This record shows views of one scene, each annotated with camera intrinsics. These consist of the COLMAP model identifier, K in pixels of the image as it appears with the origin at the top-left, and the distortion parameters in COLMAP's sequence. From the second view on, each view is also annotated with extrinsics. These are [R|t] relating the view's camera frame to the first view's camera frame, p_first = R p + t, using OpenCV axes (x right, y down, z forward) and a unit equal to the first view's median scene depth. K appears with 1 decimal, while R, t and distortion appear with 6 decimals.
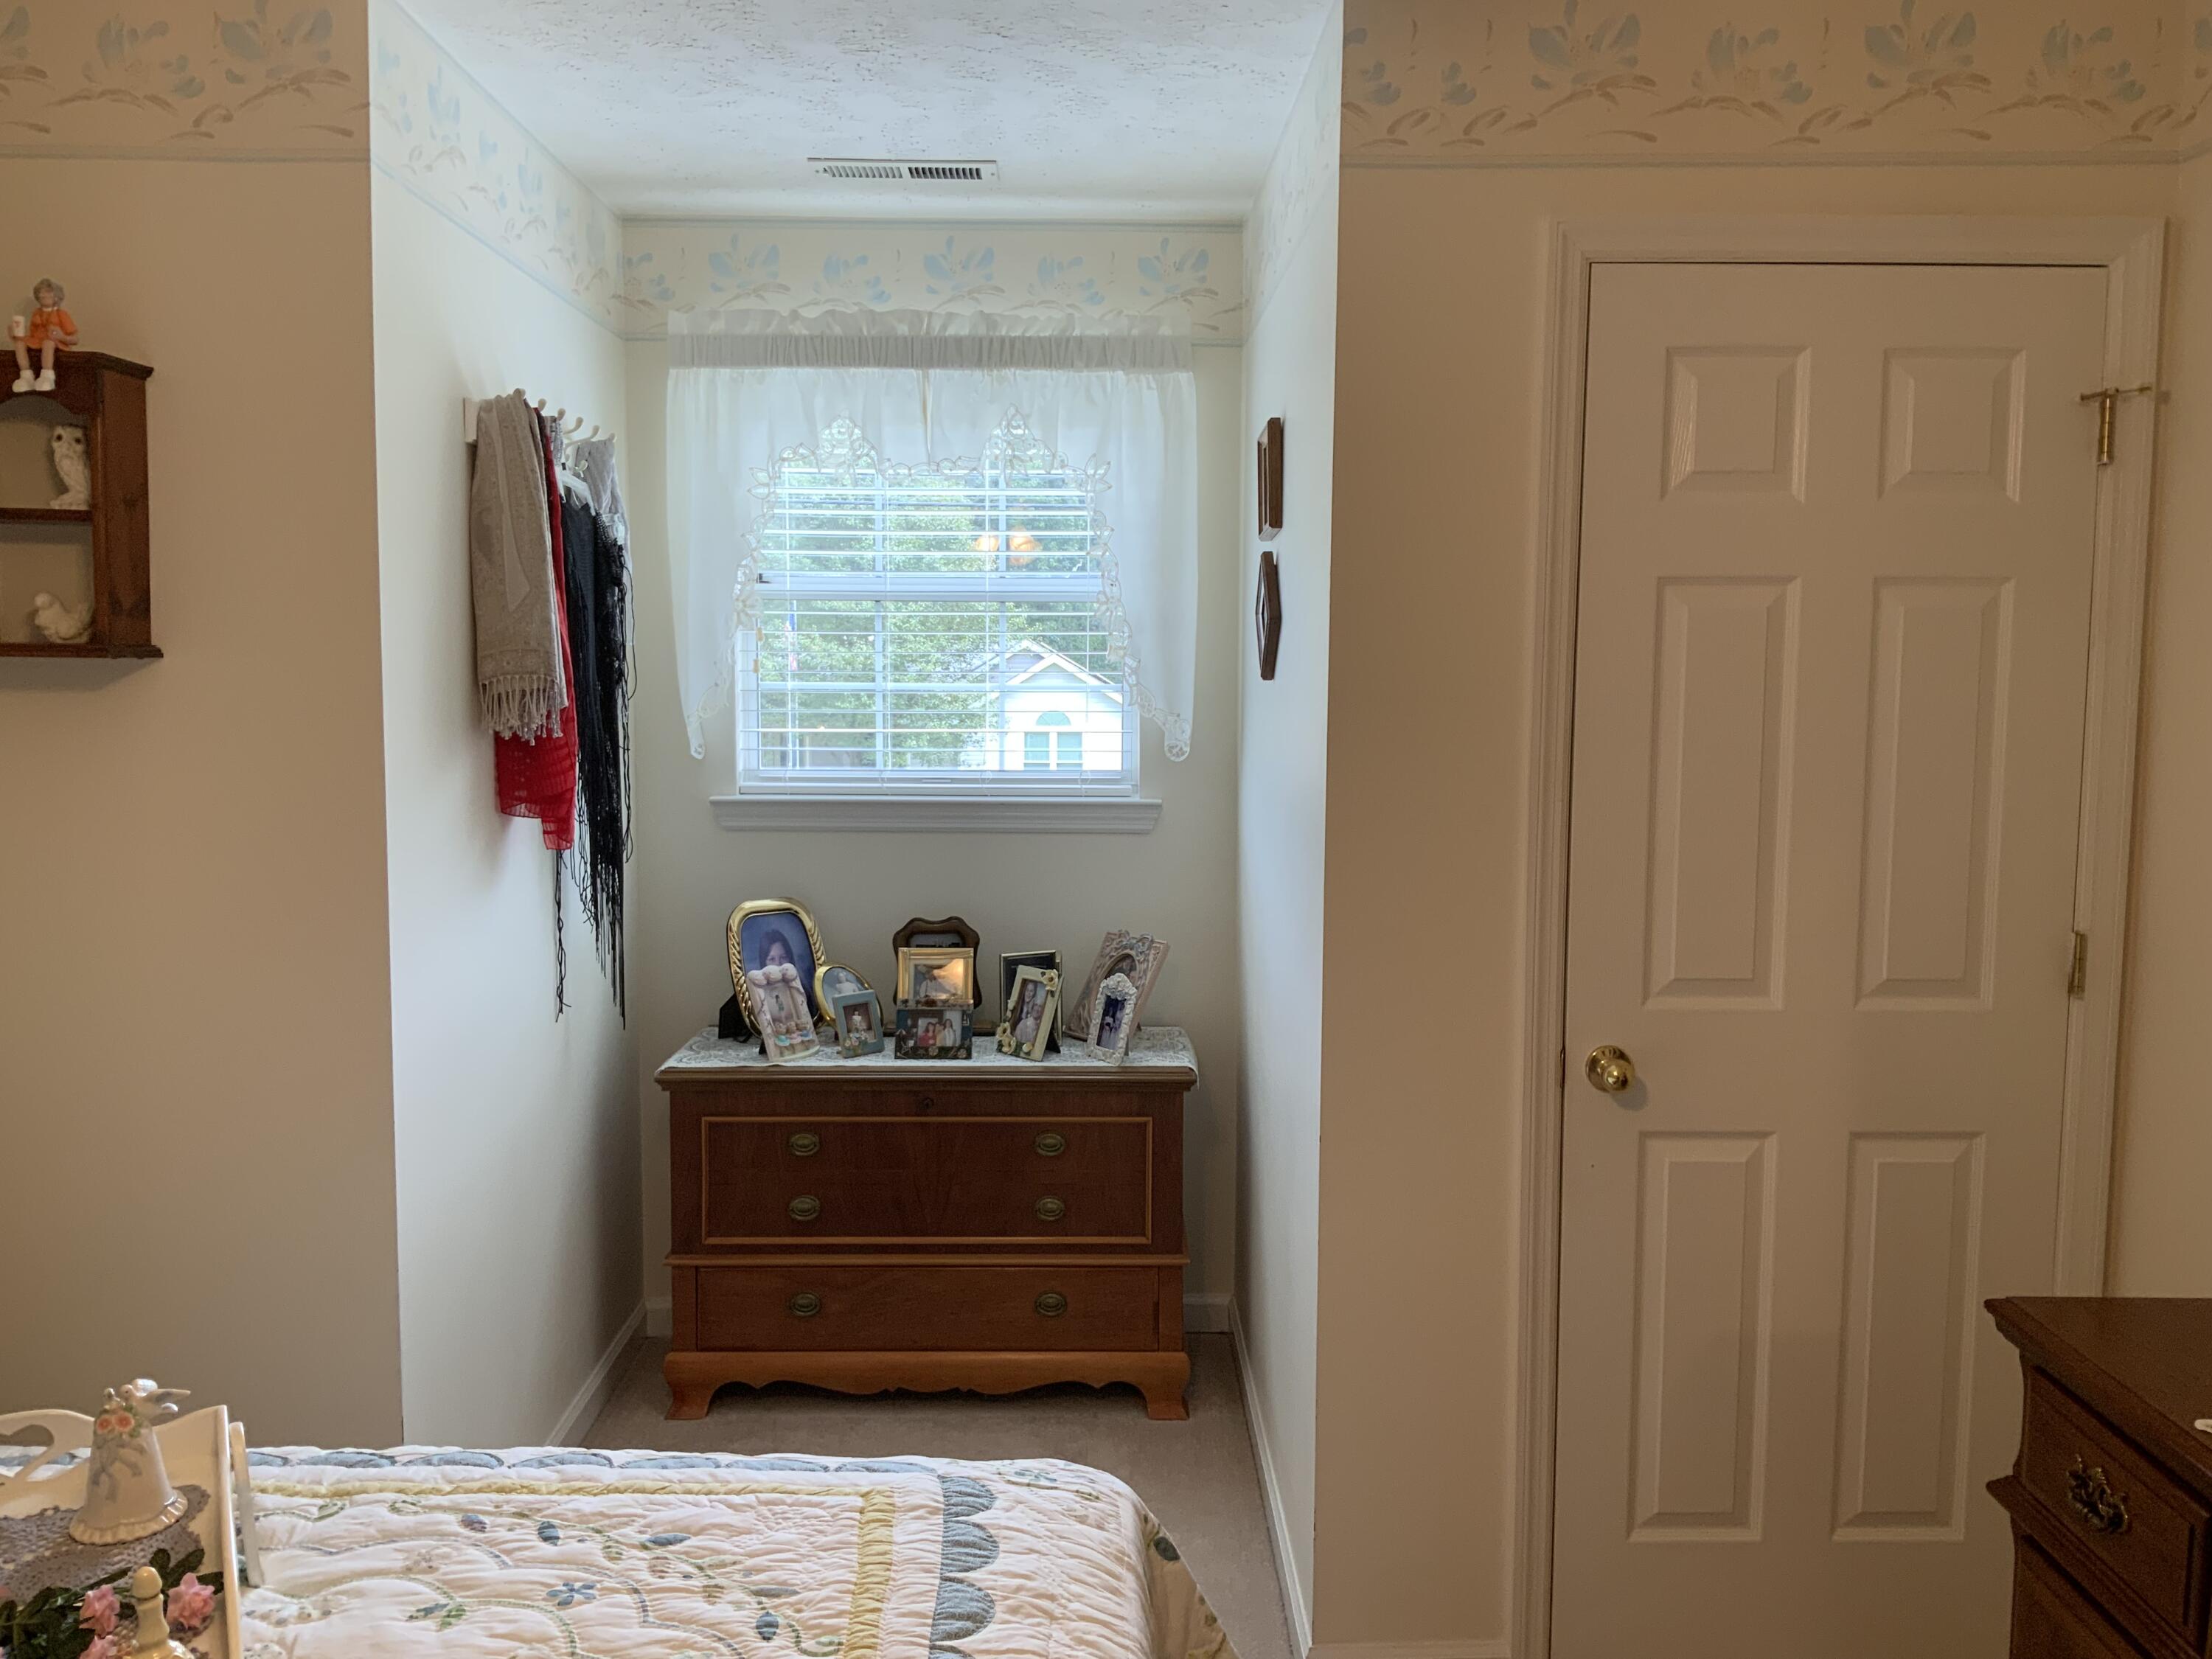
lens RADIAL K [[1840.6, 0, 1110.3], [0, 1840.6, 830.8], [0, 0, 1]] dist [0.082549, -0.143806]
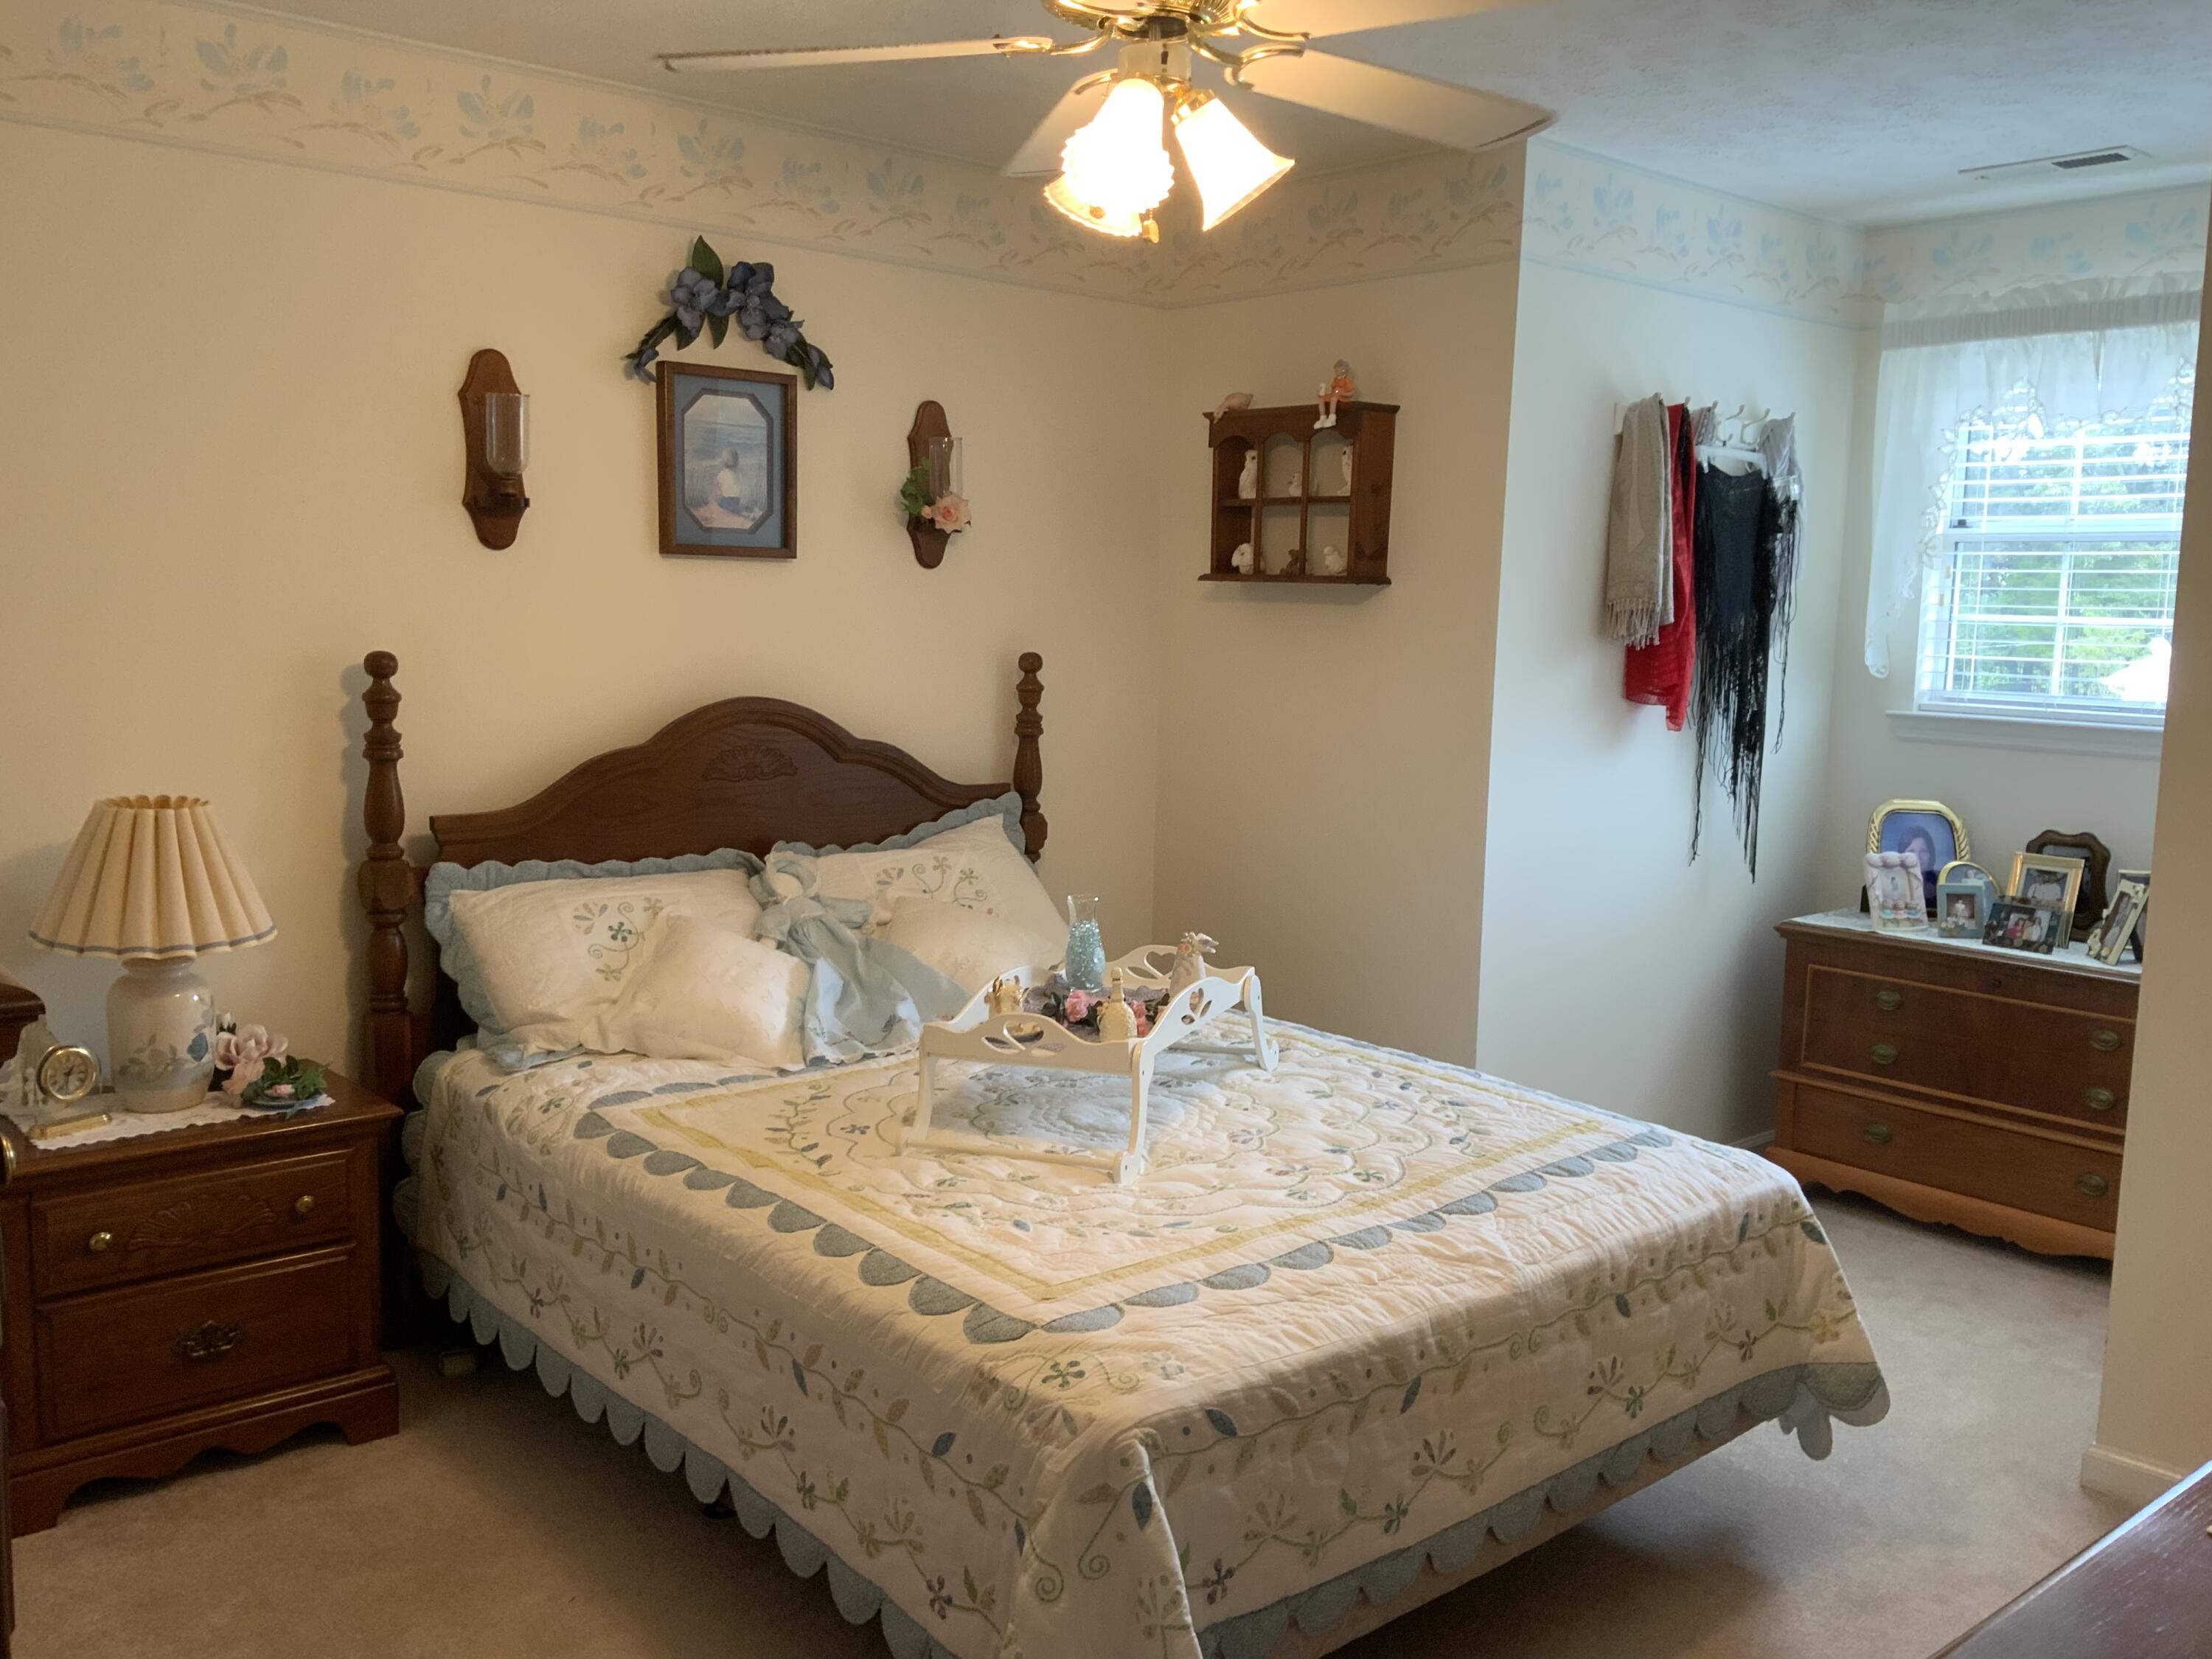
lens RADIAL K [[1840.6, 0, 1088.4], [0, 1840.6, 832.0], [0, 0, 1]] dist [0.082549, -0.143806]
pose [[0.641514, 0.103808, -0.760055, 0.403609], [-0.087979, 0.994220, 0.061533, 0.032957], [0.762049, 0.027395, 0.646939, -0.172648]]
